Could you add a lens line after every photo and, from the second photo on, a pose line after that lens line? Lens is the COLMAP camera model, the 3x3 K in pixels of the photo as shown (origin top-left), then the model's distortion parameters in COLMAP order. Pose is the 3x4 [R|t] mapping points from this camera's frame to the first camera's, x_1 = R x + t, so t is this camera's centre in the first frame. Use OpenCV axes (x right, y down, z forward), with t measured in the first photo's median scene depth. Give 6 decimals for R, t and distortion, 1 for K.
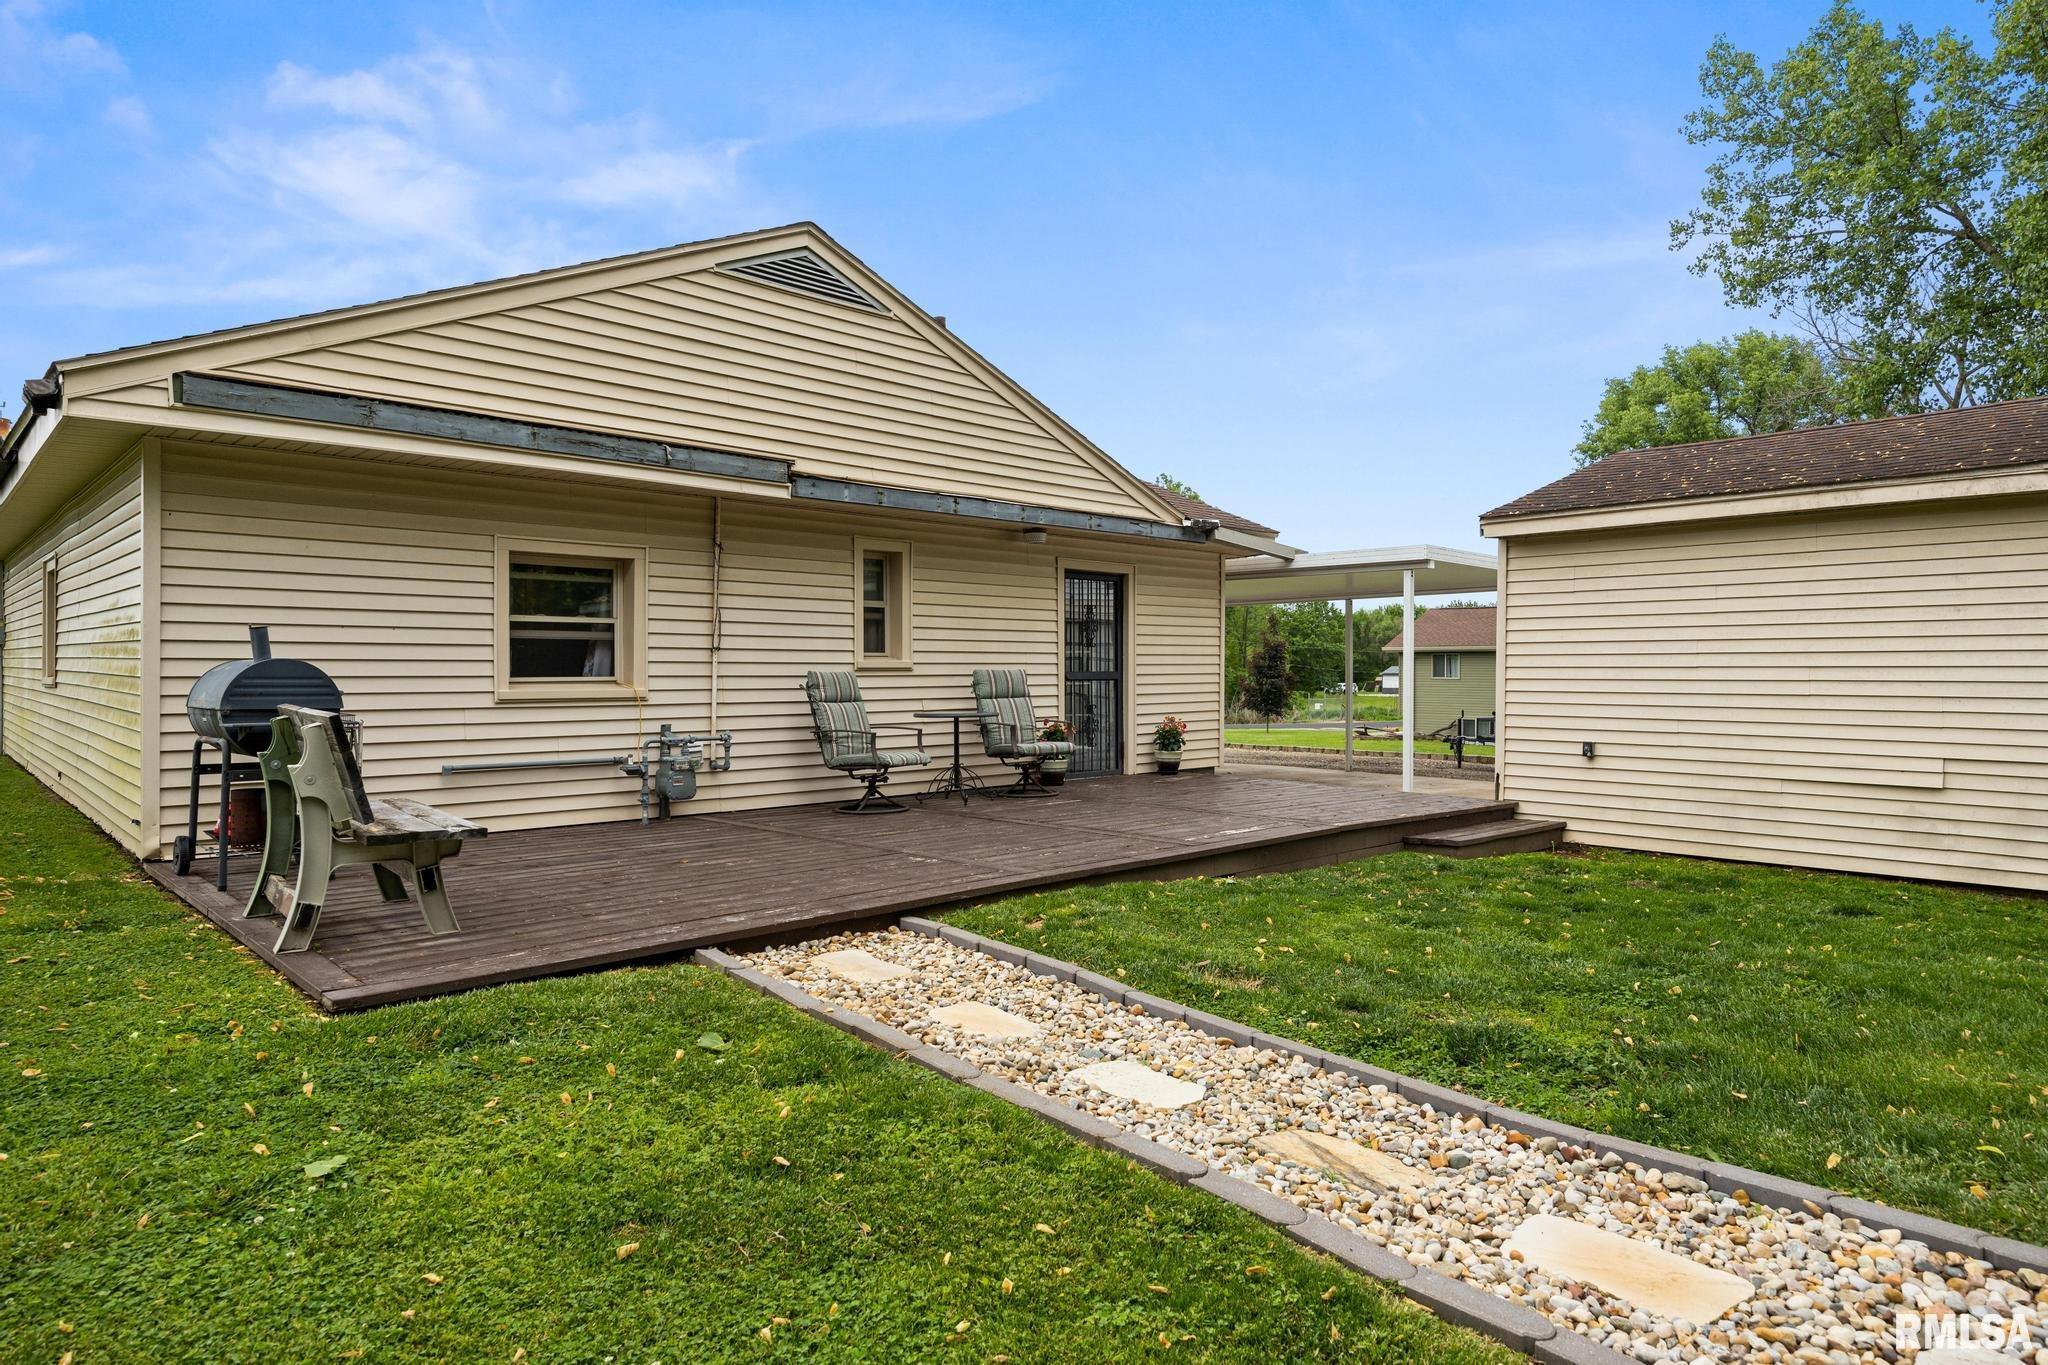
lens RADIAL K [[1202.7, 0, 1023.7], [0, 1202.7, 674.5], [0, 0, 1]] dist [0.005387, -0.002431]
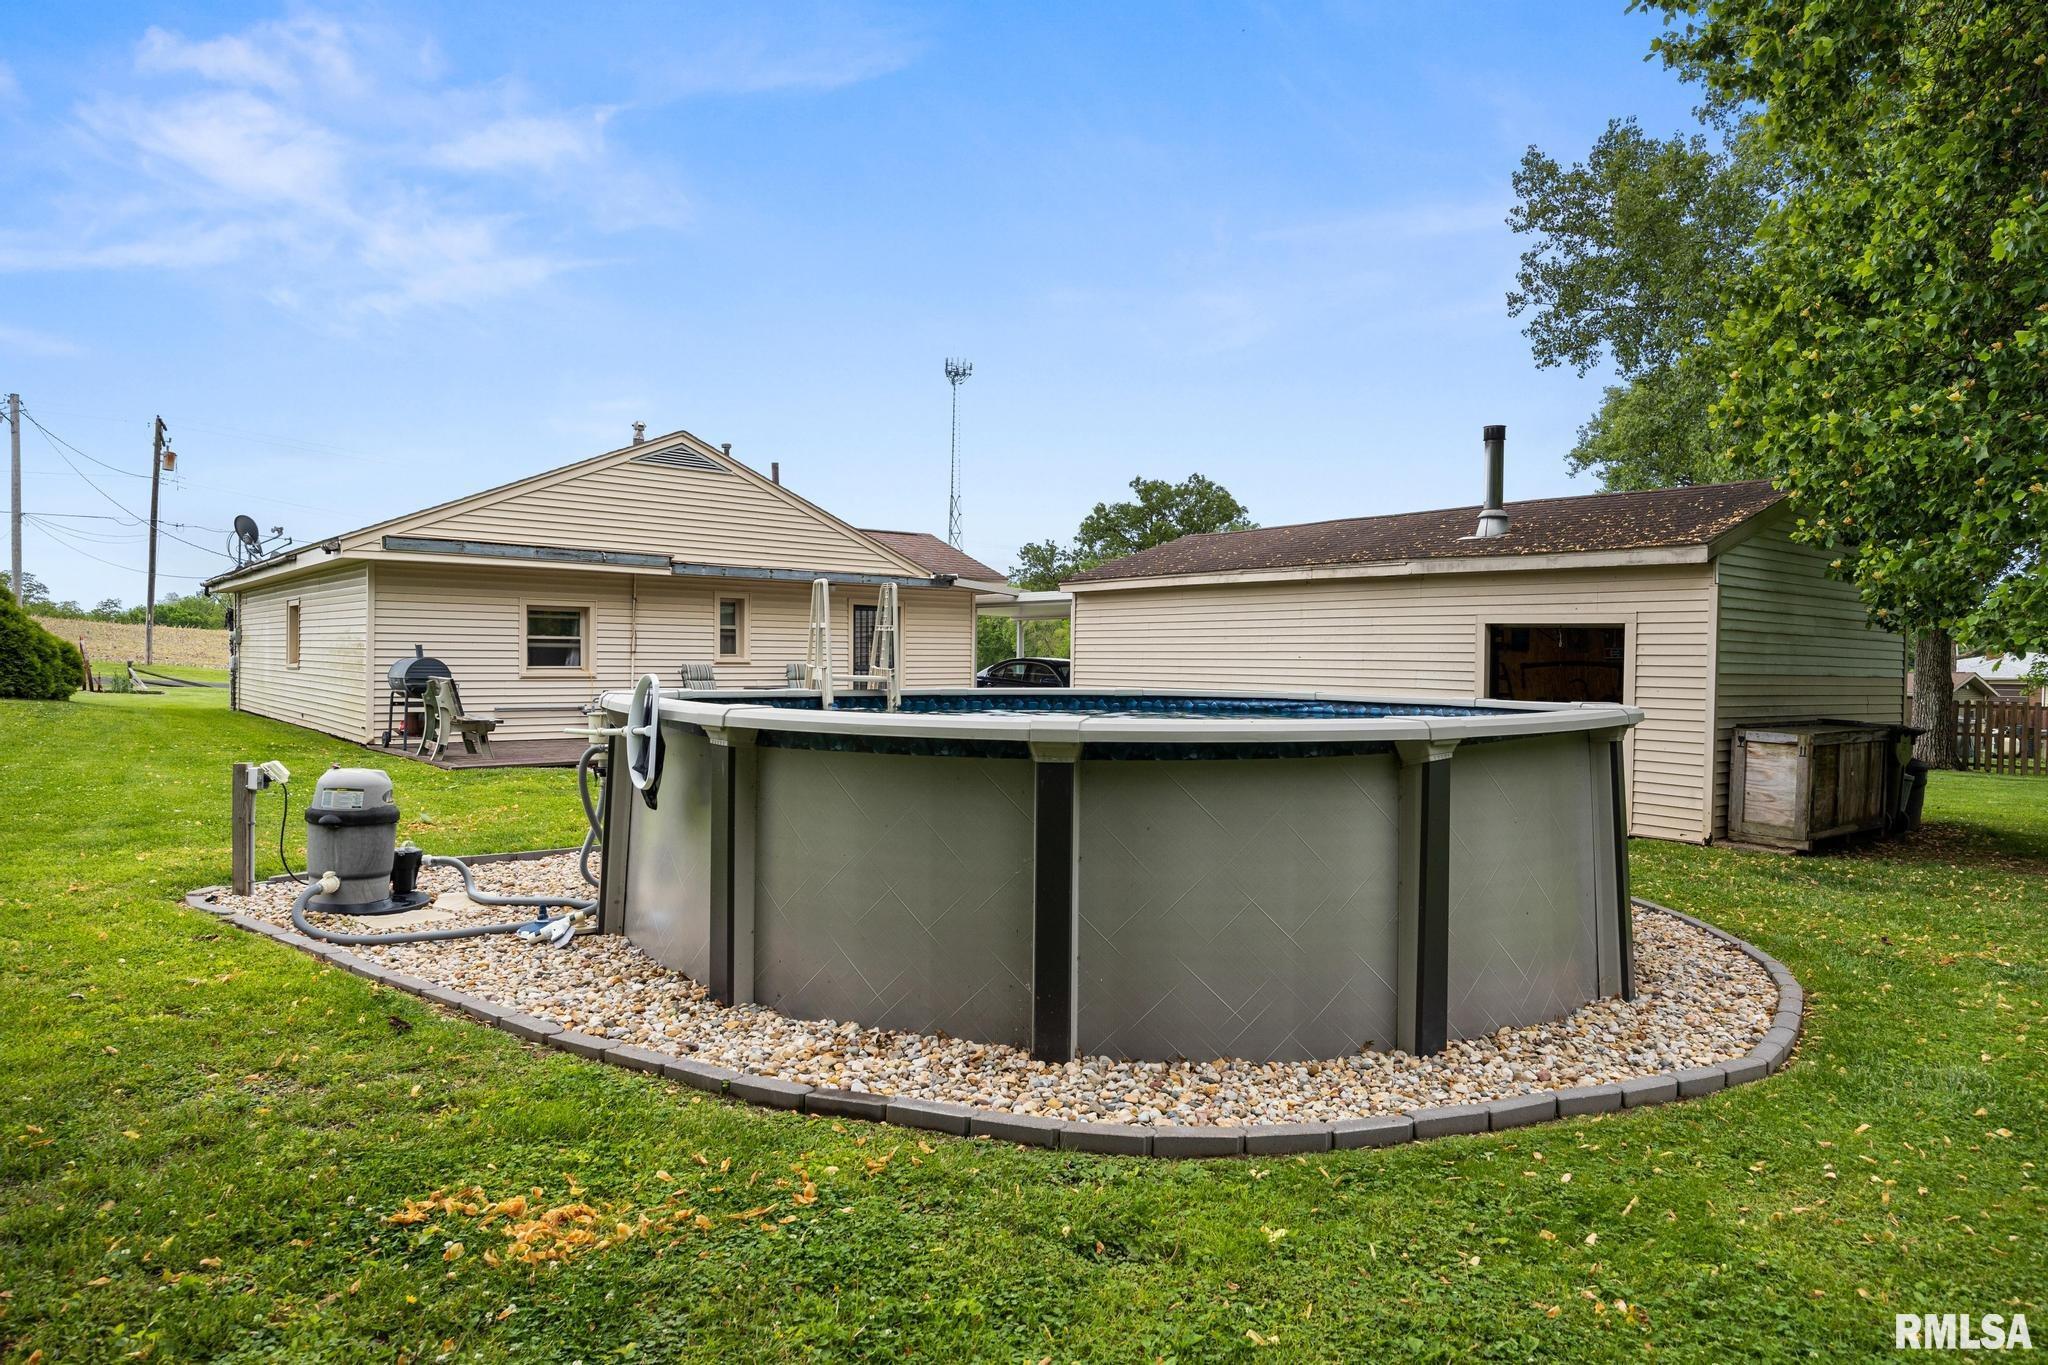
lens RADIAL K [[1228.0, 0, 1024.6], [0, 1228.0, 684.5], [0, 0, 1]] dist [-0.001237, 0.000827]
pose [[0.997837, 0.008890, -0.065138, 0.532595], [-0.007846, 0.999837, 0.016271, -0.006442], [0.065272, -0.015725, 0.997744, -0.991817]]
